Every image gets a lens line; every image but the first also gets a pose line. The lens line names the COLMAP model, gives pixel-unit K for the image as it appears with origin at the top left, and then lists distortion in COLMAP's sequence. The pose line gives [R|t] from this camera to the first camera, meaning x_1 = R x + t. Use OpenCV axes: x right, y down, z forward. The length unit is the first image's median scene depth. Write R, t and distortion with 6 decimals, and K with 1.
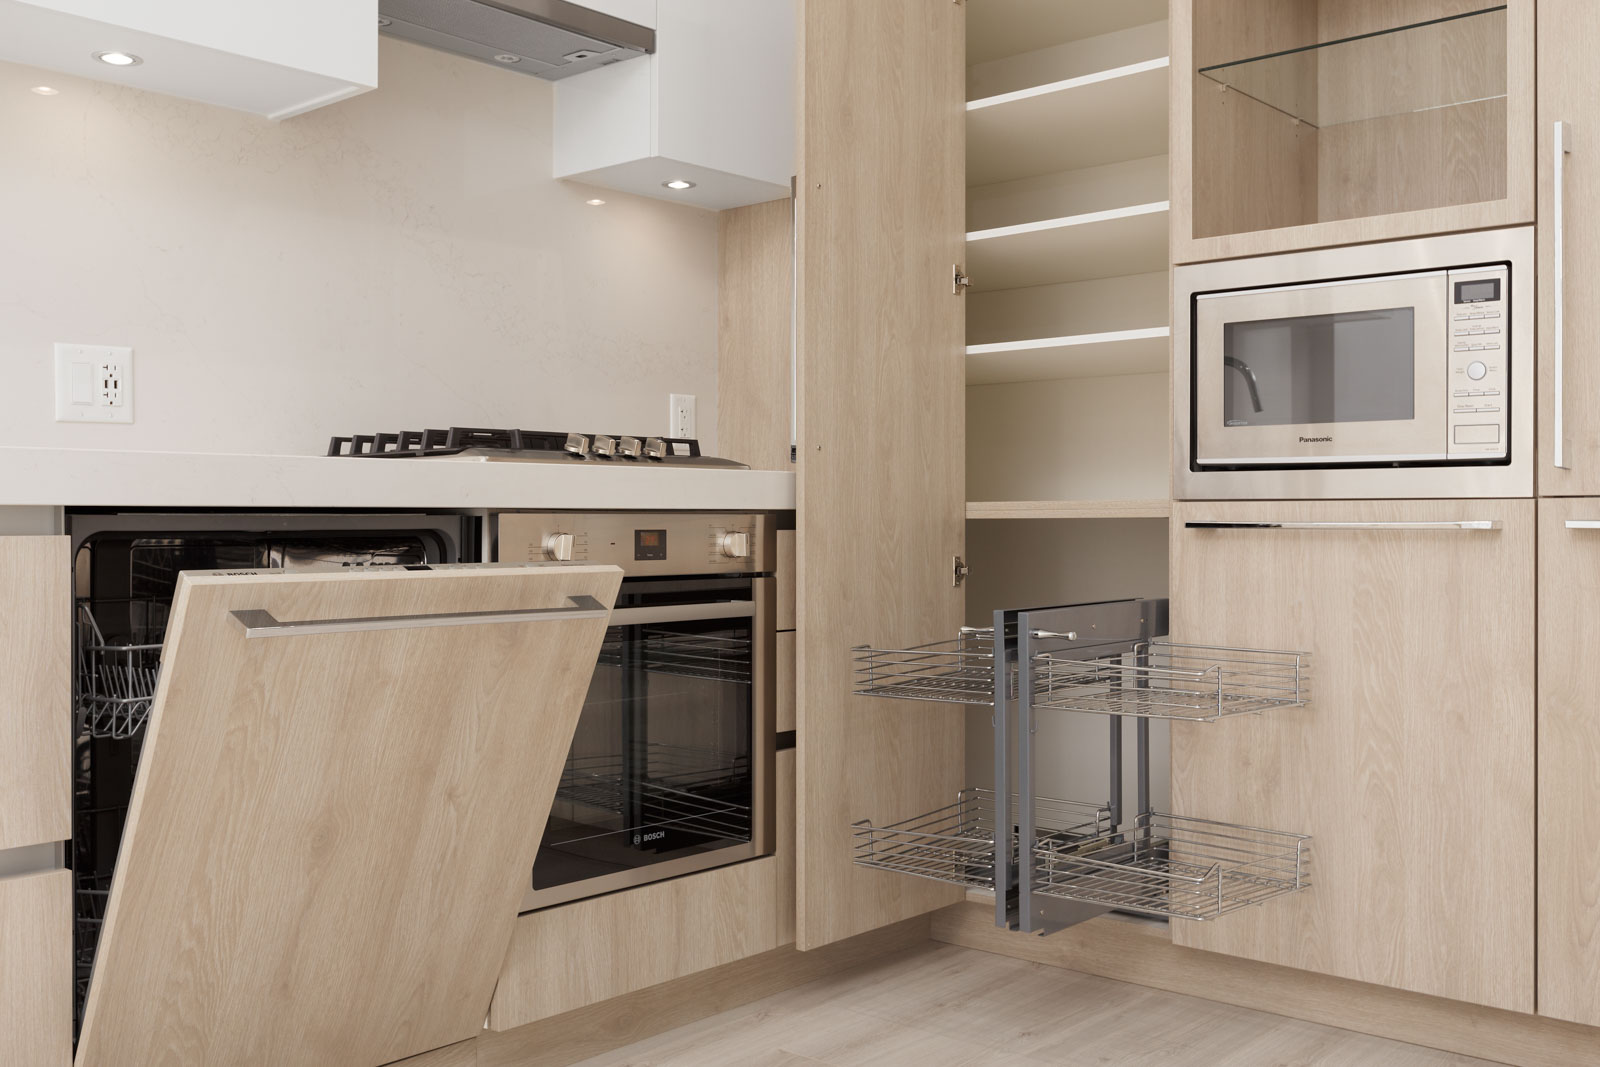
lens RADIAL K [[1560.2, 0, 803.0], [0, 1560.2, 521.4], [0, 0, 1]] dist [-0.007943, 0.000000]
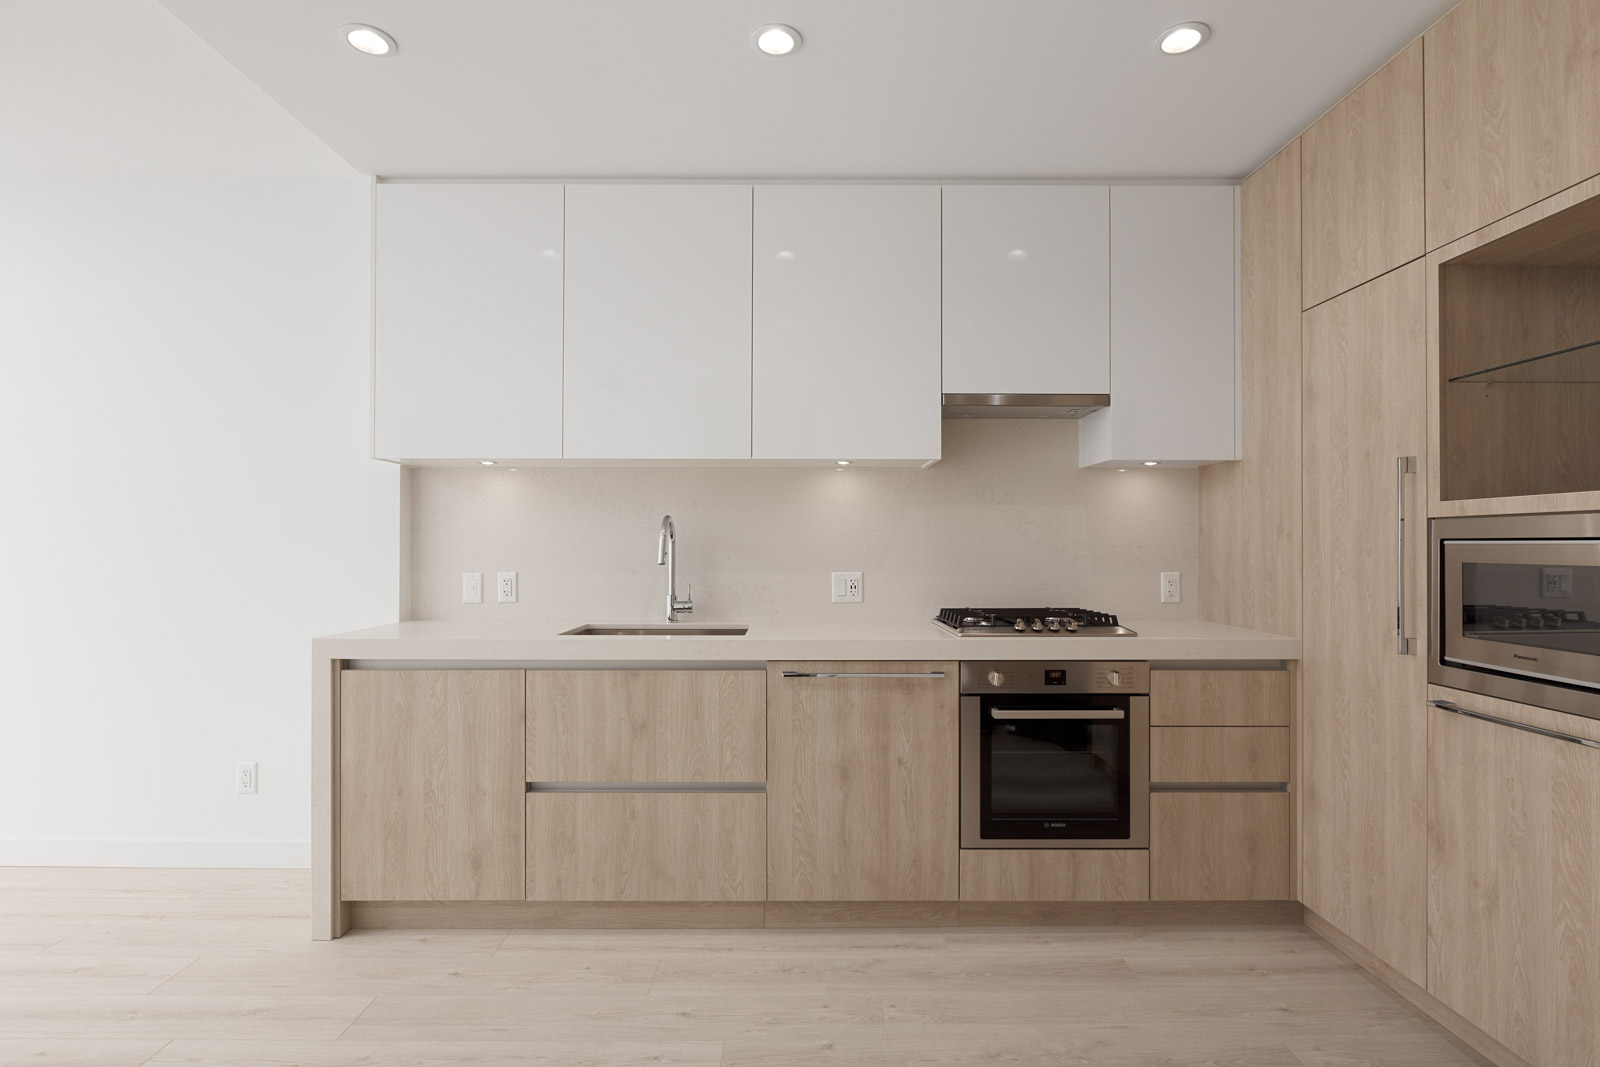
lens RADIAL K [[778.0, 0, 795.1], [0, 778.0, 541.8], [0, 0, 1]] dist [-0.005873, 0.000573]
pose [[0.661649, -0.003463, -0.749805, 0.423507], [-0.001530, 0.999981, -0.005968, -0.150535], [0.749812, 0.005096, 0.661632, 0.099790]]
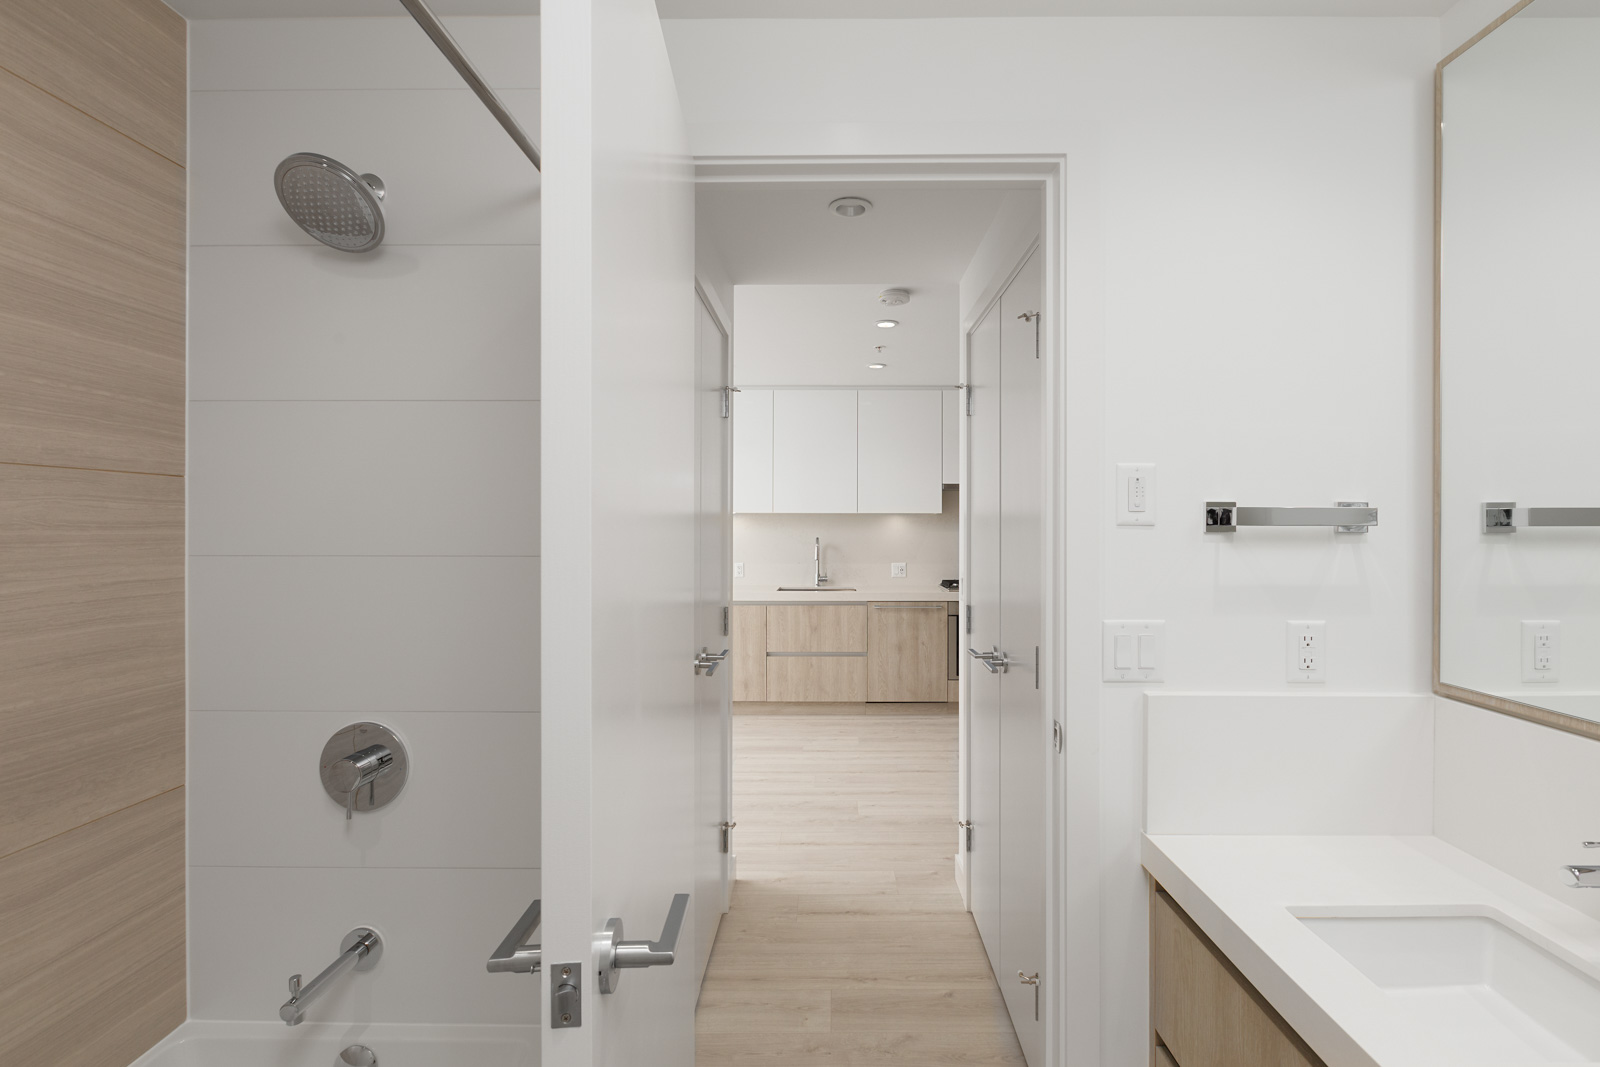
lens RADIAL K [[714.1, 0, 822.7], [0, 714.1, 535.6], [0, 0, 1]] dist [0.002785, 0.000741]
pose [[0.653042, 0.005720, -0.757300, 1.212255], [-0.000339, 0.999974, 0.007261, -0.220704], [0.757322, -0.004485, 0.653026, -0.791539]]
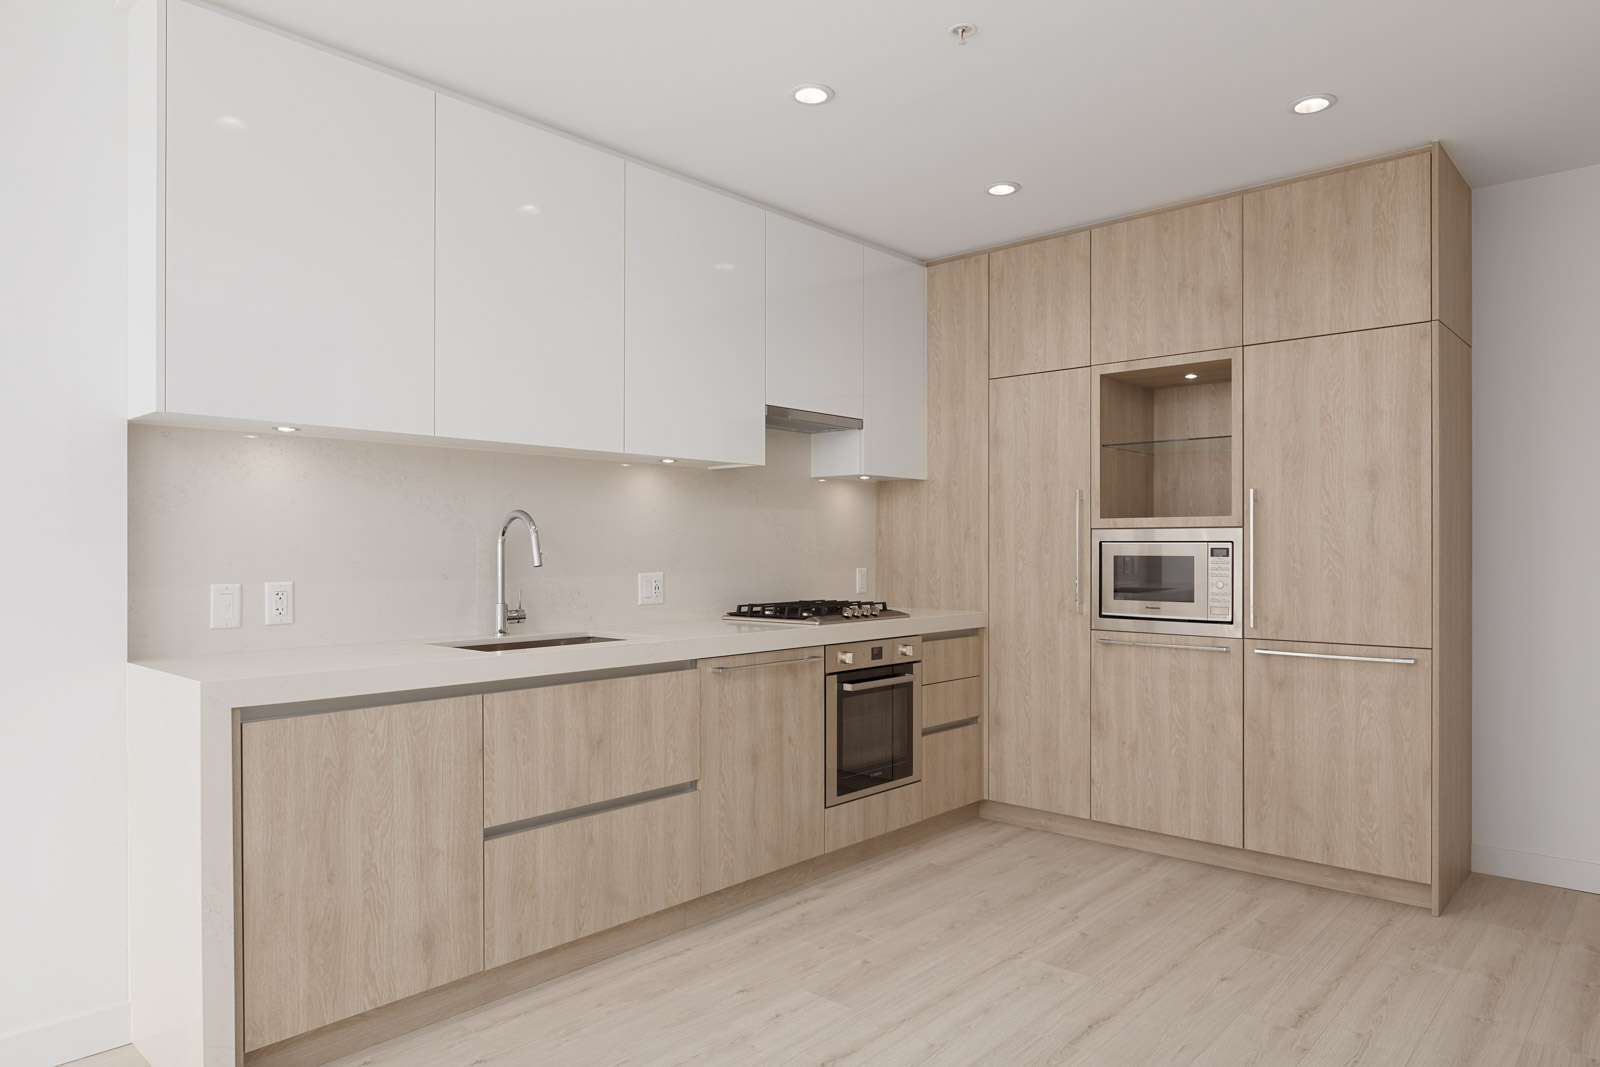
lens RADIAL K [[1014.8, 0, 803.6], [0, 1014.8, 548.1], [0, 0, 1]] dist [0.003670, -0.004766]
pose [[0.999955, 0.000524, -0.009445, -0.196404], [-0.000531, 1.000000, -0.000670, -0.146905], [0.009444, 0.000675, 0.999955, -0.573641]]
